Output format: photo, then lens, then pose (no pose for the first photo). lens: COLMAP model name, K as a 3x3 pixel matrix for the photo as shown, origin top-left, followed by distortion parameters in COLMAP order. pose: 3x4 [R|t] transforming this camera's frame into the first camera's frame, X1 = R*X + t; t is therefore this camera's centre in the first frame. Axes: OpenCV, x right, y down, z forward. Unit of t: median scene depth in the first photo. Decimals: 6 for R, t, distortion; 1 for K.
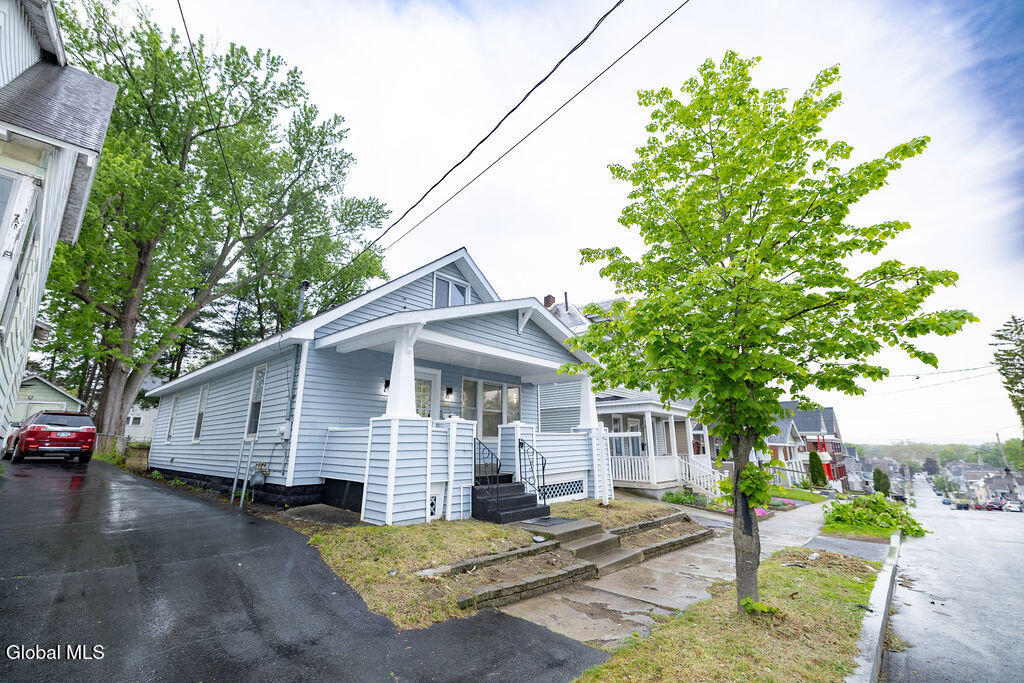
lens RADIAL K [[426.1, 0, 512.0], [0, 426.1, 341.5], [0, 0, 1]] dist [0.000832, 0.000045]
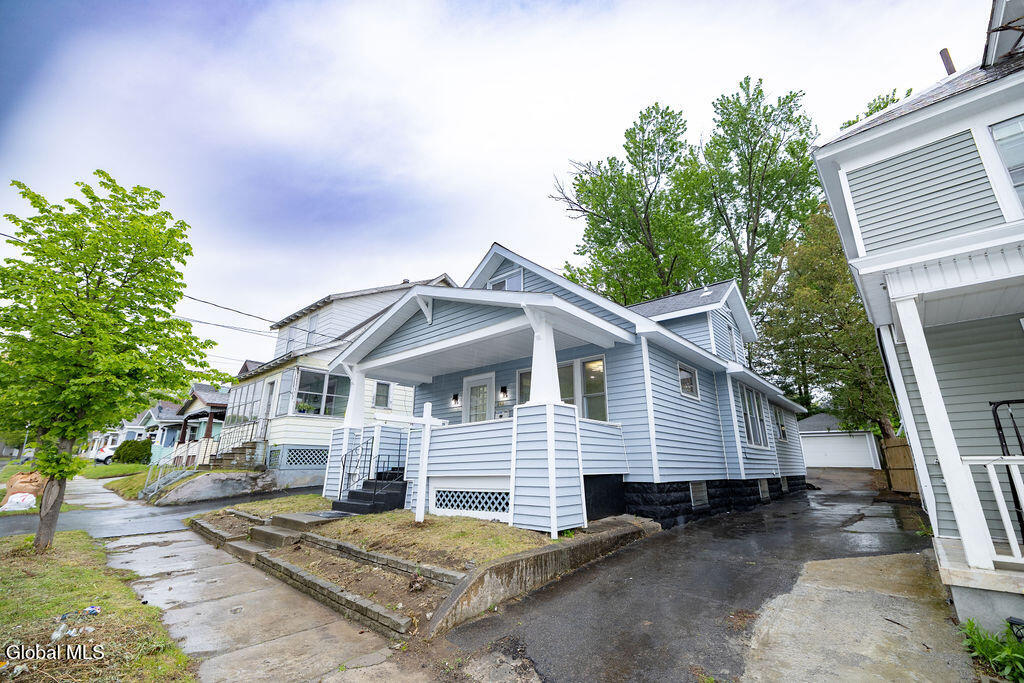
lens RADIAL K [[431.2, 0, 511.7], [0, 431.2, 331.3], [0, 0, 1]] dist [-0.009099, -0.000054]
pose [[0.000117, -0.295923, -0.955212, 0.638152], [0.237585, 0.927869, -0.287424, 0.215240], [0.971367, -0.226911, 0.070415, 0.757793]]
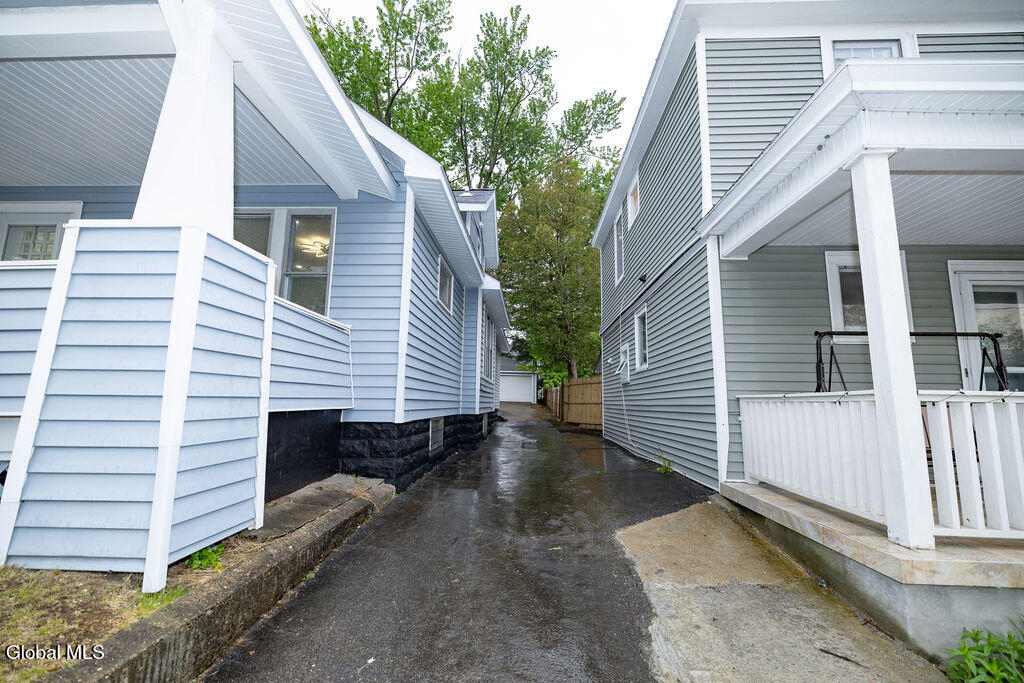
lens RADIAL K [[426.1, 0, 512.0], [0, 426.1, 341.5], [0, 0, 1]] dist [0.000832, 0.000045]
pose [[0.635601, -0.095171, -0.766129, 0.379659], [0.169835, 0.985299, 0.018503, 0.226262], [0.753105, -0.141876, 0.642420, 0.792325]]
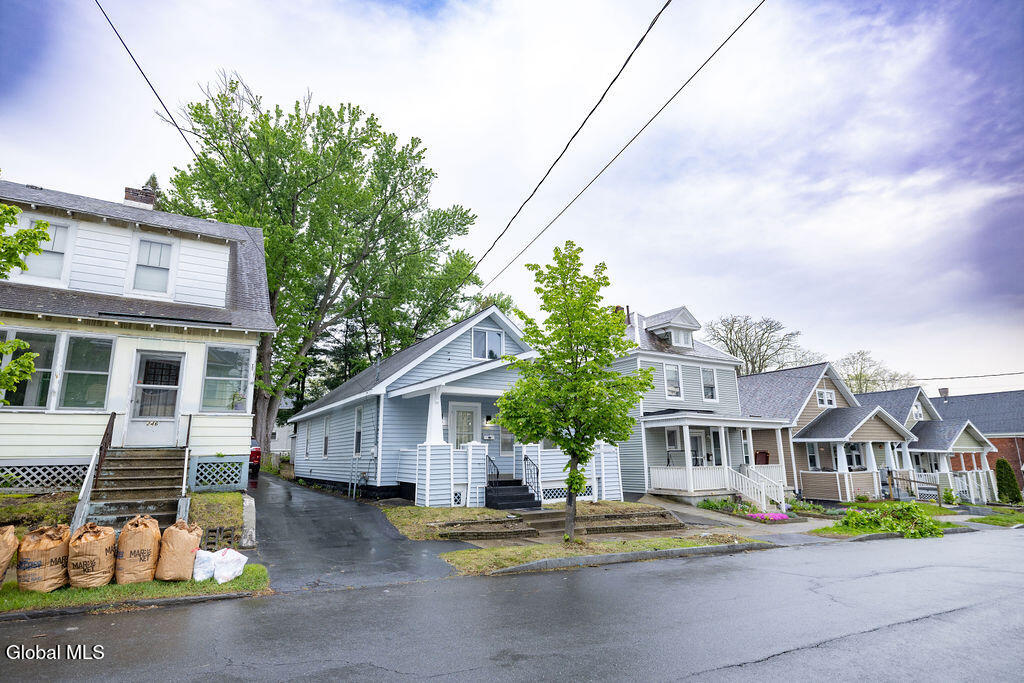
lens RADIAL K [[534.3, 0, 514.2], [0, 534.3, 346.1], [0, 0, 1]] dist [-0.001161, -0.000146]
pose [[0.959688, -0.065951, -0.273219, 0.303626], [0.076749, 0.996628, 0.029011, -0.113222], [0.270385, -0.048811, 0.961514, -0.424409]]
